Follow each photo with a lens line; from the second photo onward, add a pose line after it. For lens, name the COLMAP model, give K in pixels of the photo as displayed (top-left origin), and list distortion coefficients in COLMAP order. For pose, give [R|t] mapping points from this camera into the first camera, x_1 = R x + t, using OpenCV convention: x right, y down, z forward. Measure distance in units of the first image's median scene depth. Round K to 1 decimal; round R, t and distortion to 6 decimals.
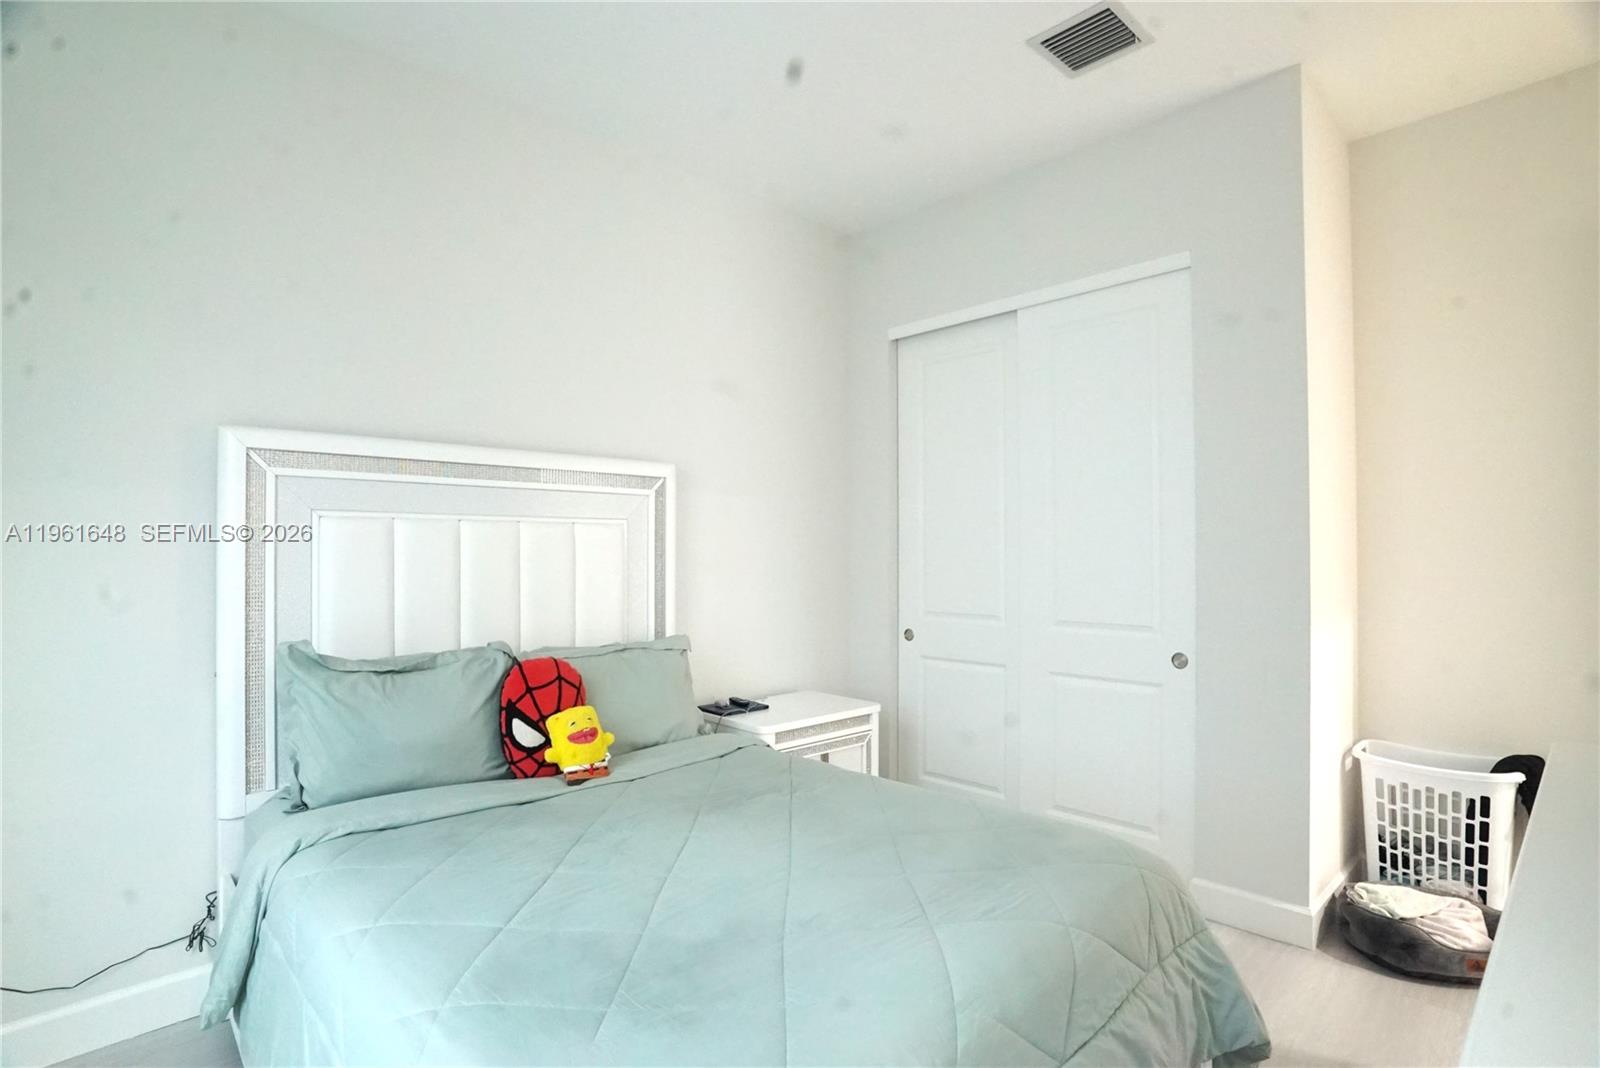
lens RADIAL K [[806.4, 0, 796.4], [0, 806.4, 542.3], [0, 0, 1]] dist [-0.083326, 0.042281]
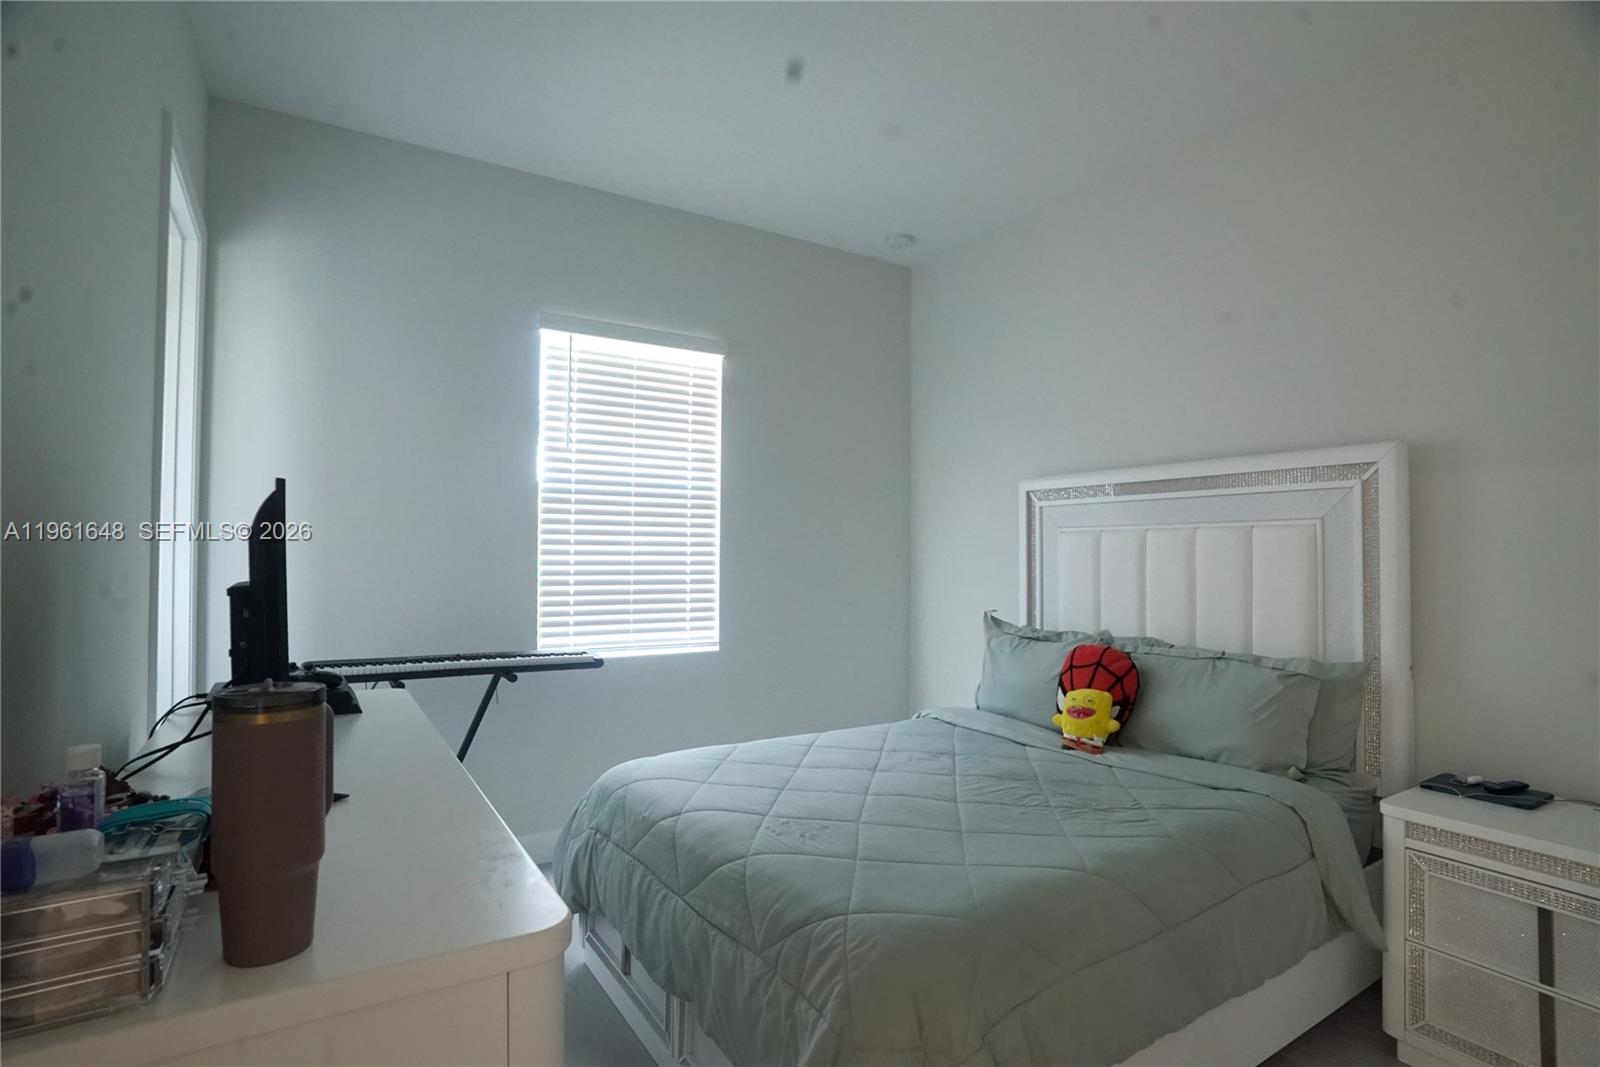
lens RADIAL K [[806.4, 0, 796.4], [0, 806.4, 541.8], [0, 0, 1]] dist [-0.083326, 0.042281]
pose [[-0.196113, -0.017923, -0.980418, 0.768285], [0.007267, 0.999779, -0.019730, 0.008880], [0.980554, -0.010994, -0.195939, 0.650881]]
